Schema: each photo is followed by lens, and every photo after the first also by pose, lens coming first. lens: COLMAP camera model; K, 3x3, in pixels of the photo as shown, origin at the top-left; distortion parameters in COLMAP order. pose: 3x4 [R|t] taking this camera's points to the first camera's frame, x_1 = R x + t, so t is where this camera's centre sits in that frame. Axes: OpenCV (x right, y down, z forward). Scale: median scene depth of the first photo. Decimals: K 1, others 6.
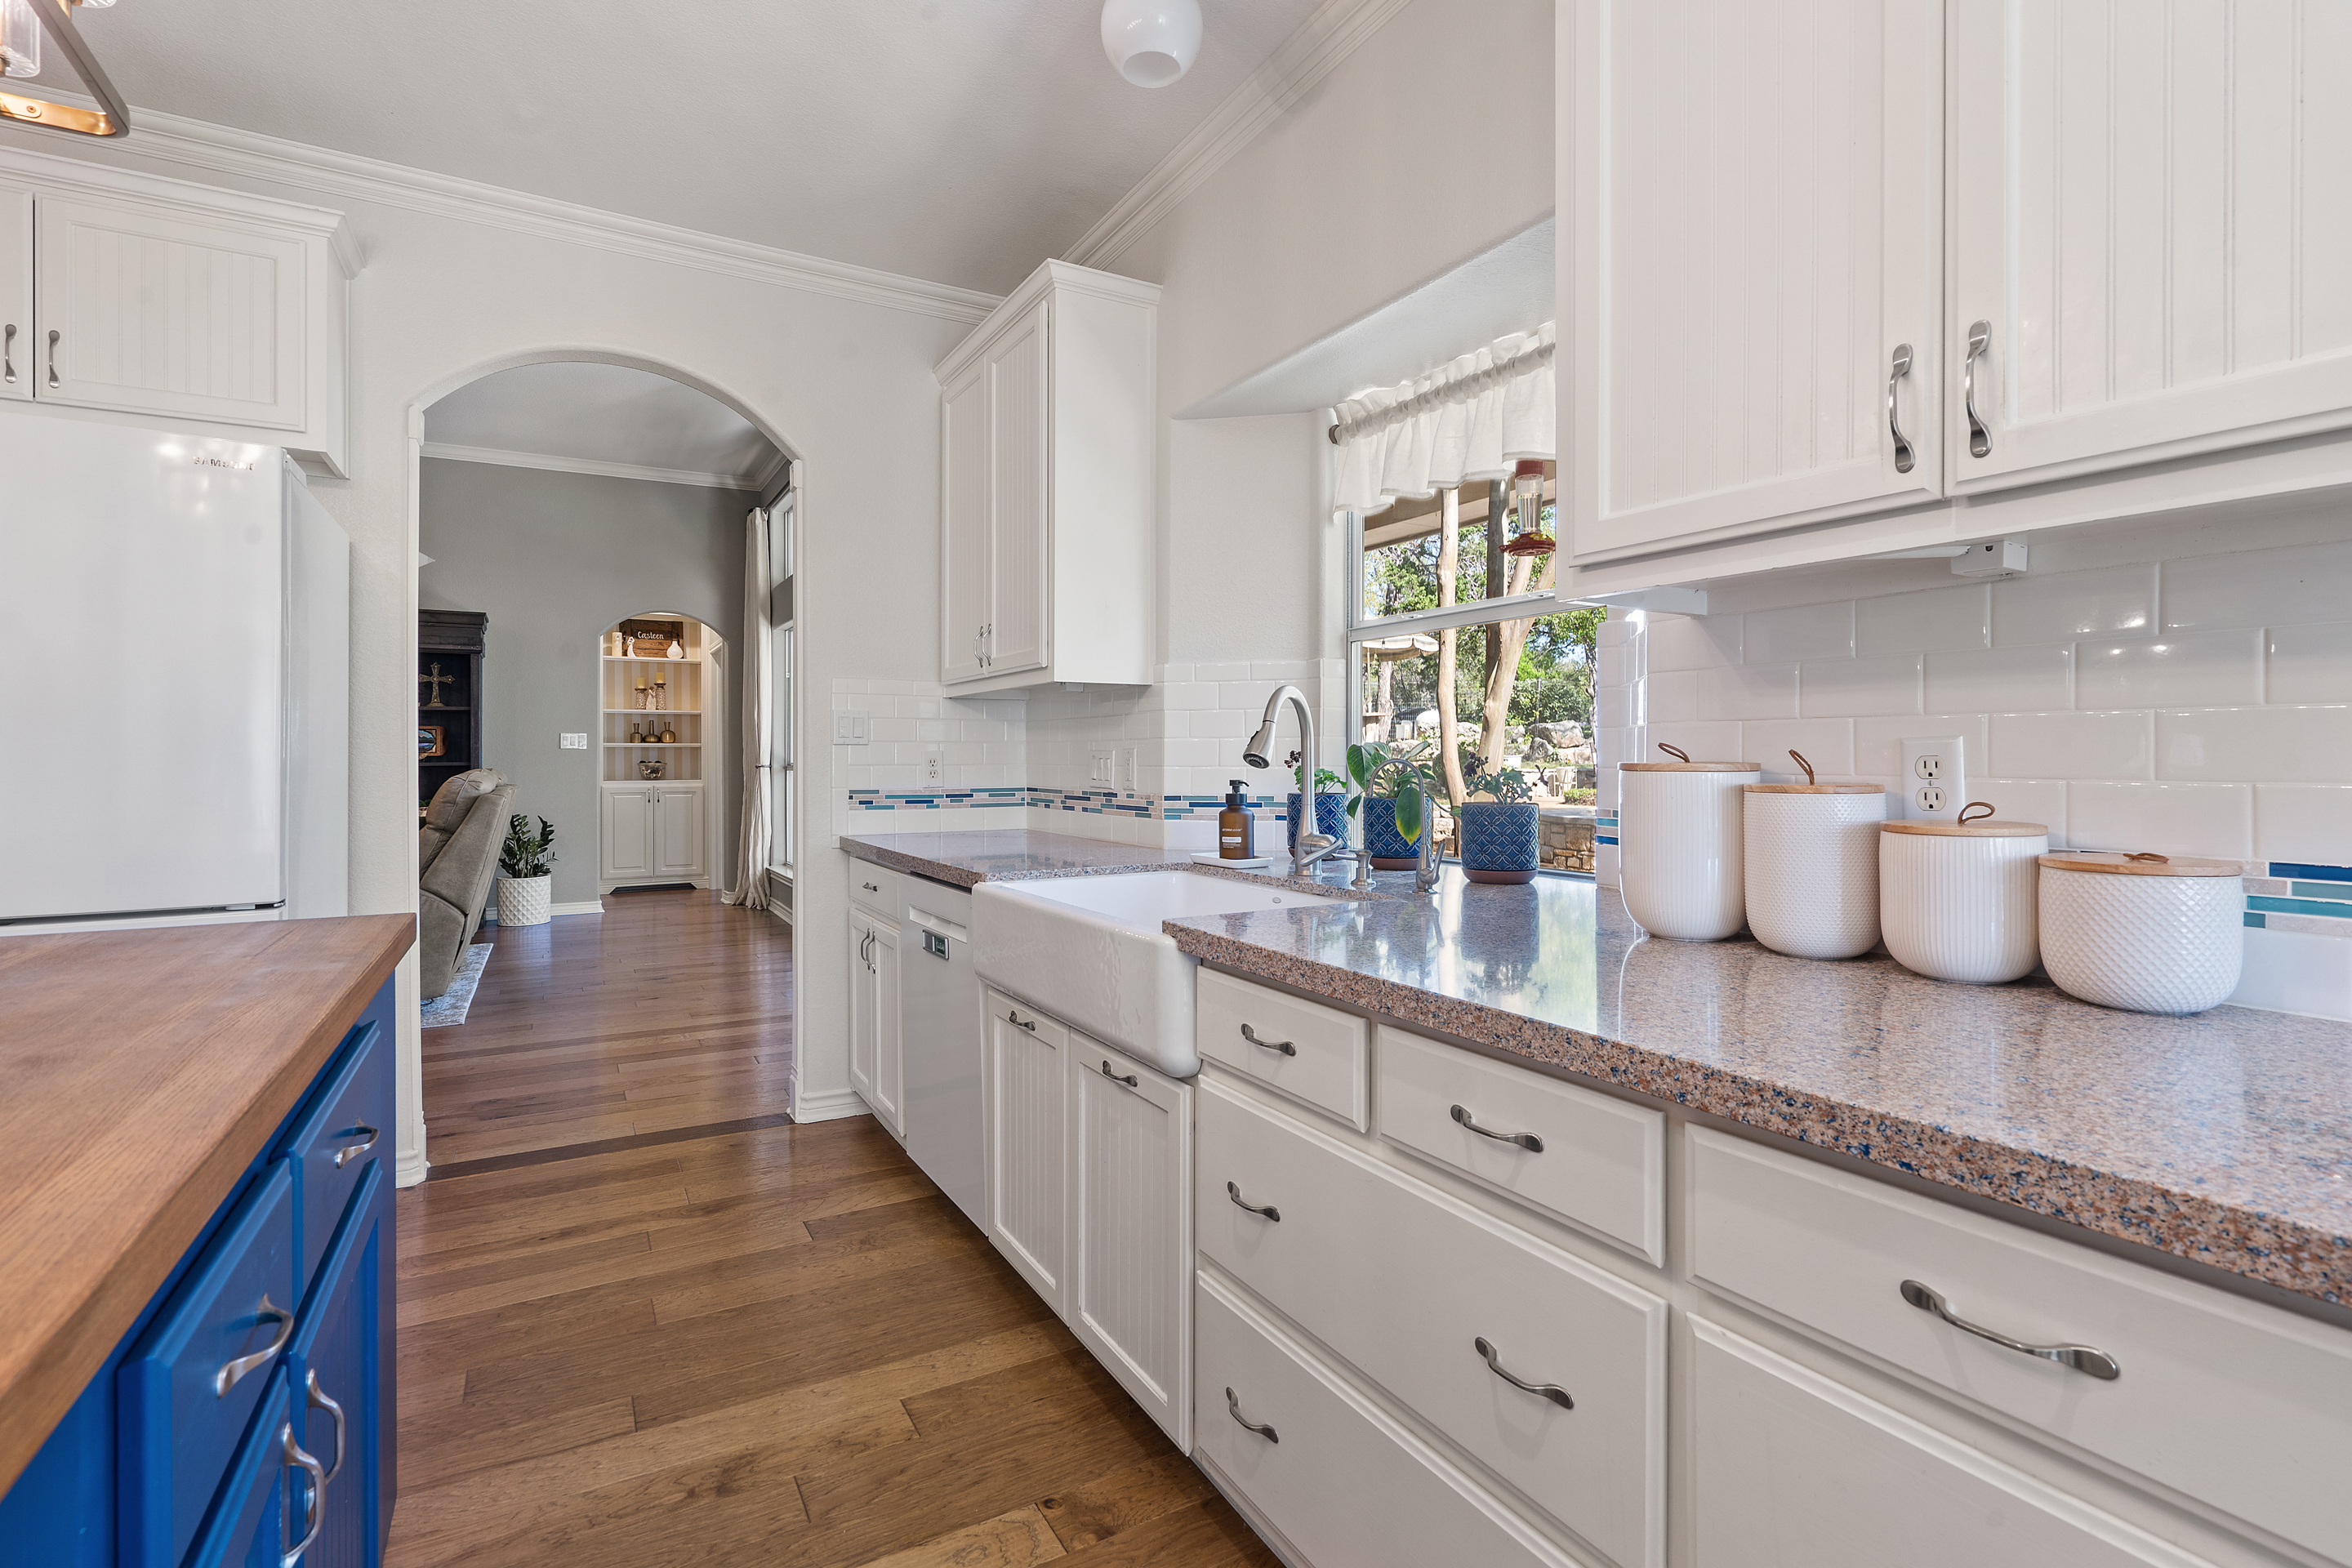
lens RADIAL K [[1072.3, 0, 1168.2], [0, 1072.3, 764.8], [0, 0, 1]] dist [-0.003636, 0.001857]
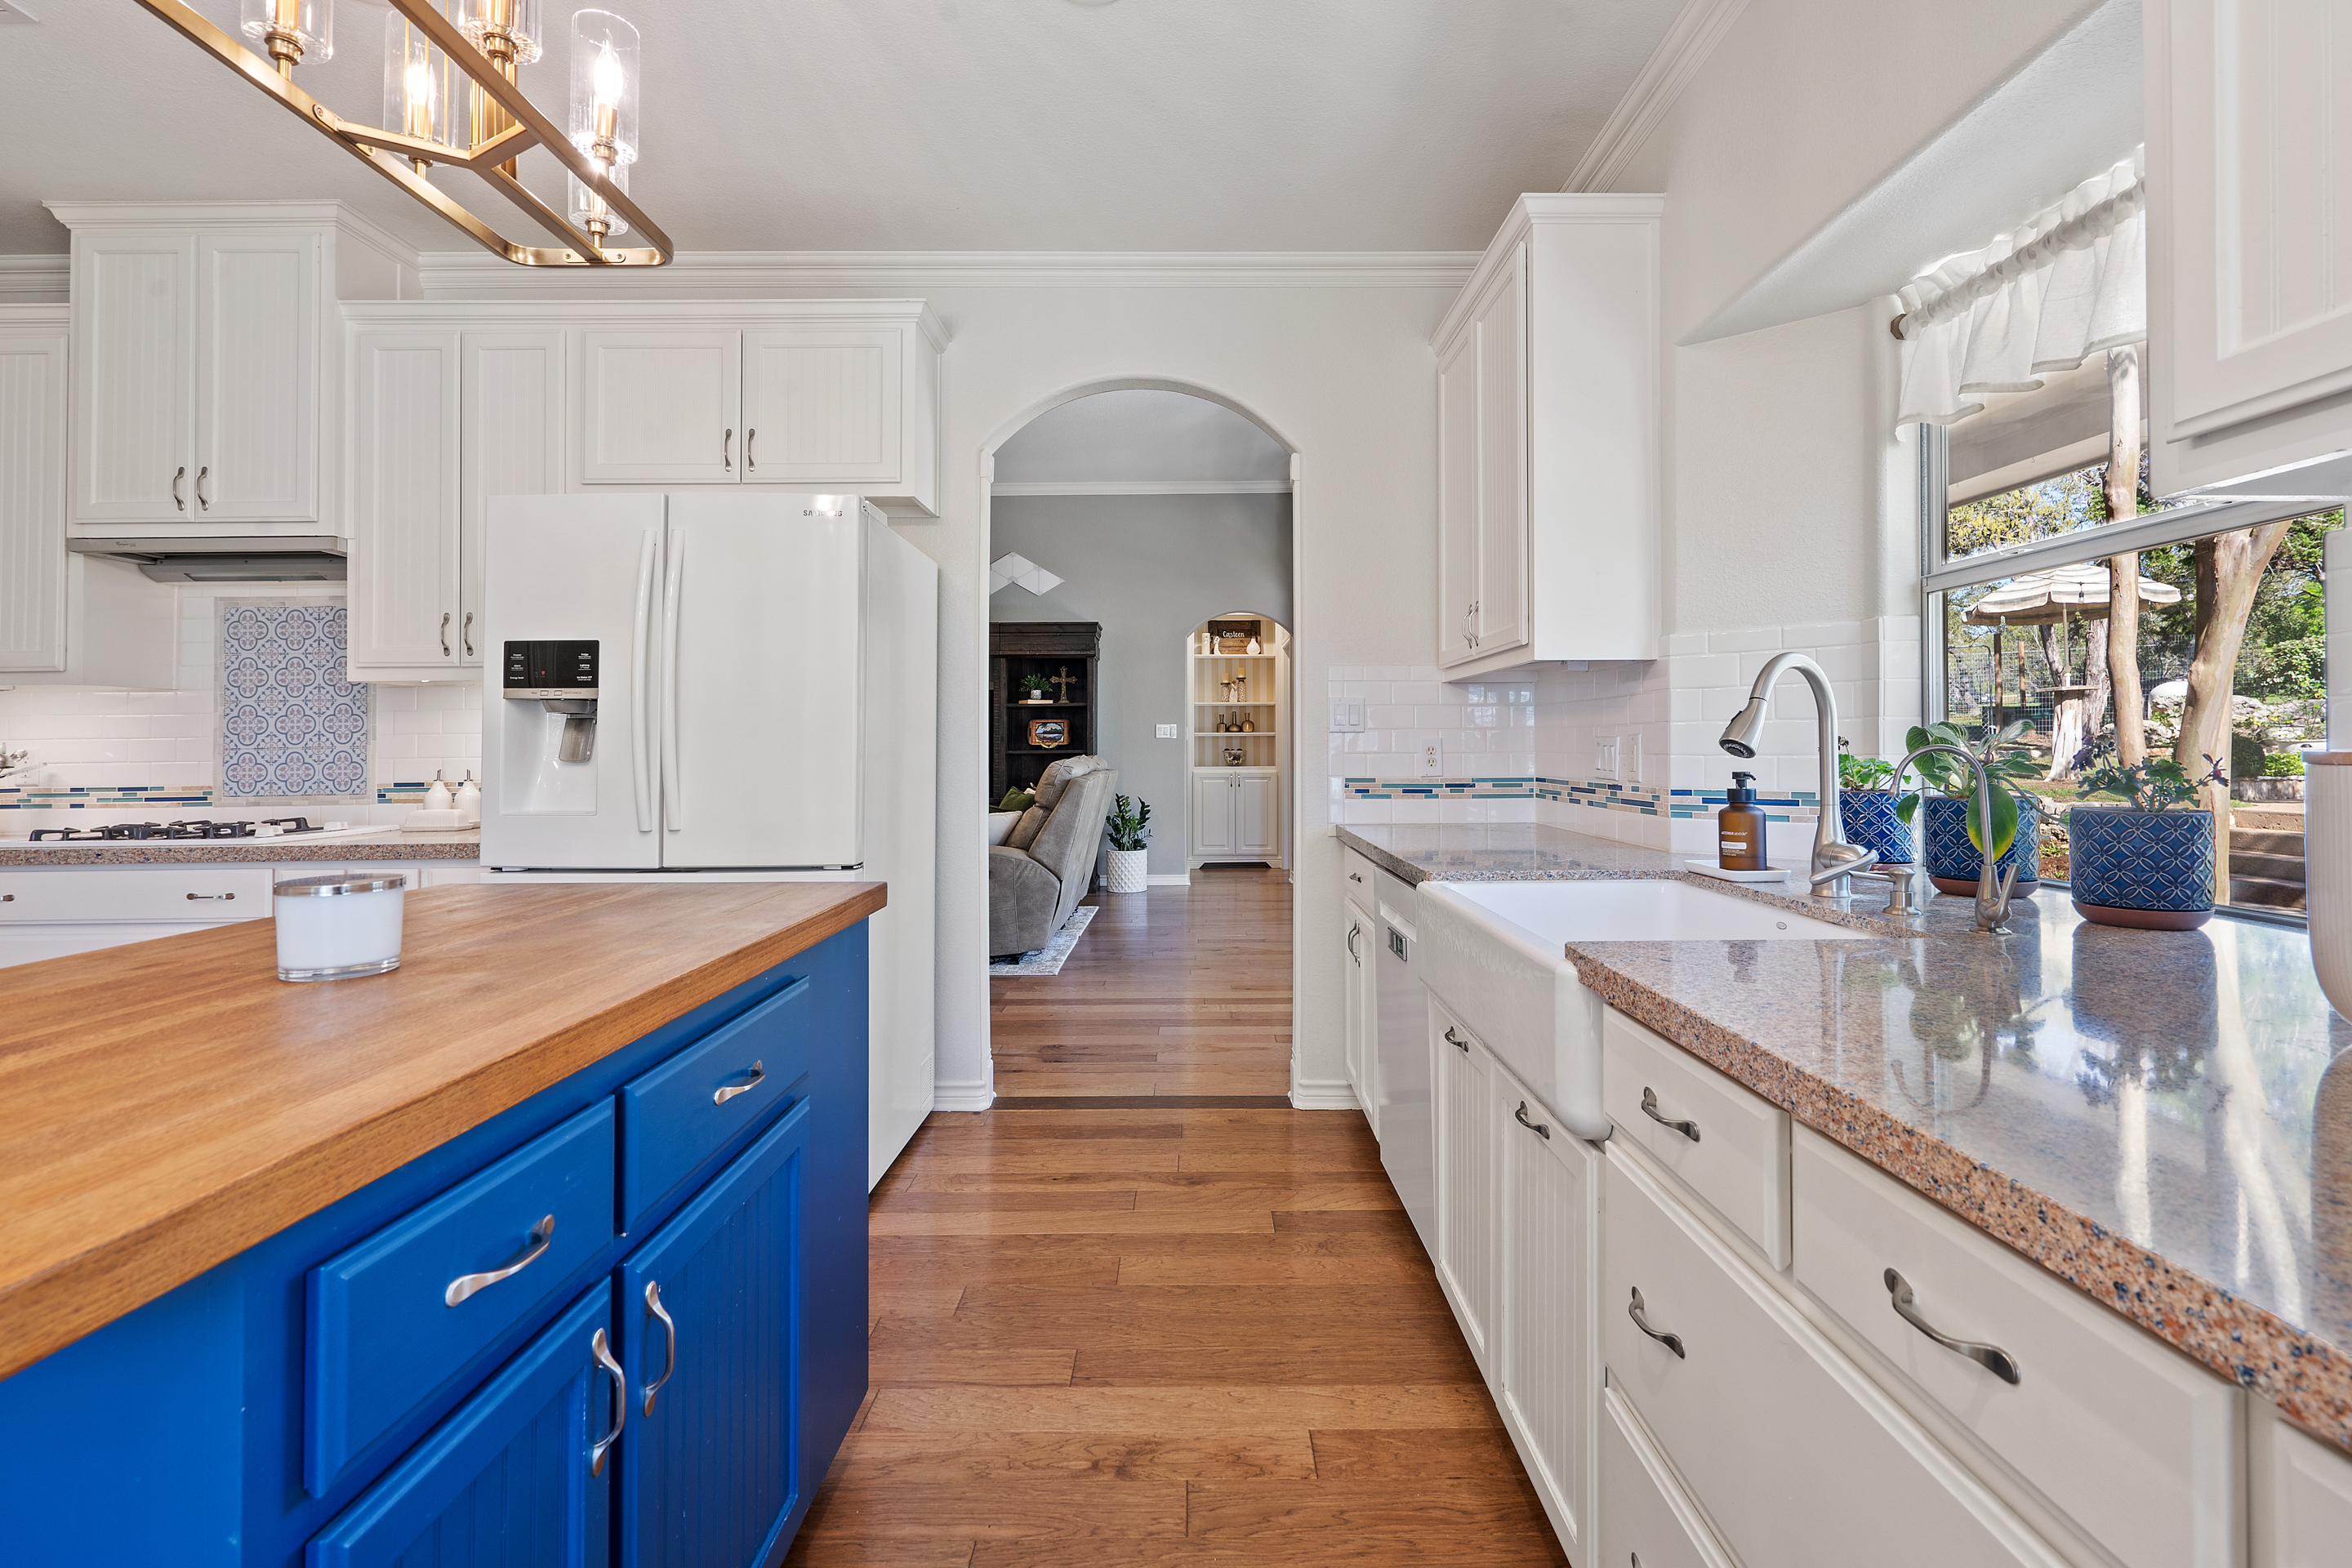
lens RADIAL K [[1072.3, 0, 1214.6], [0, 1072.3, 734.6], [0, 0, 1]] dist [-0.003636, 0.001857]
pose [[0.877747, -0.007961, -0.479058, 0.096015], [0.000092, 0.999865, -0.016447, -0.000636], [0.479124, 0.014393, 0.877629, 0.093297]]
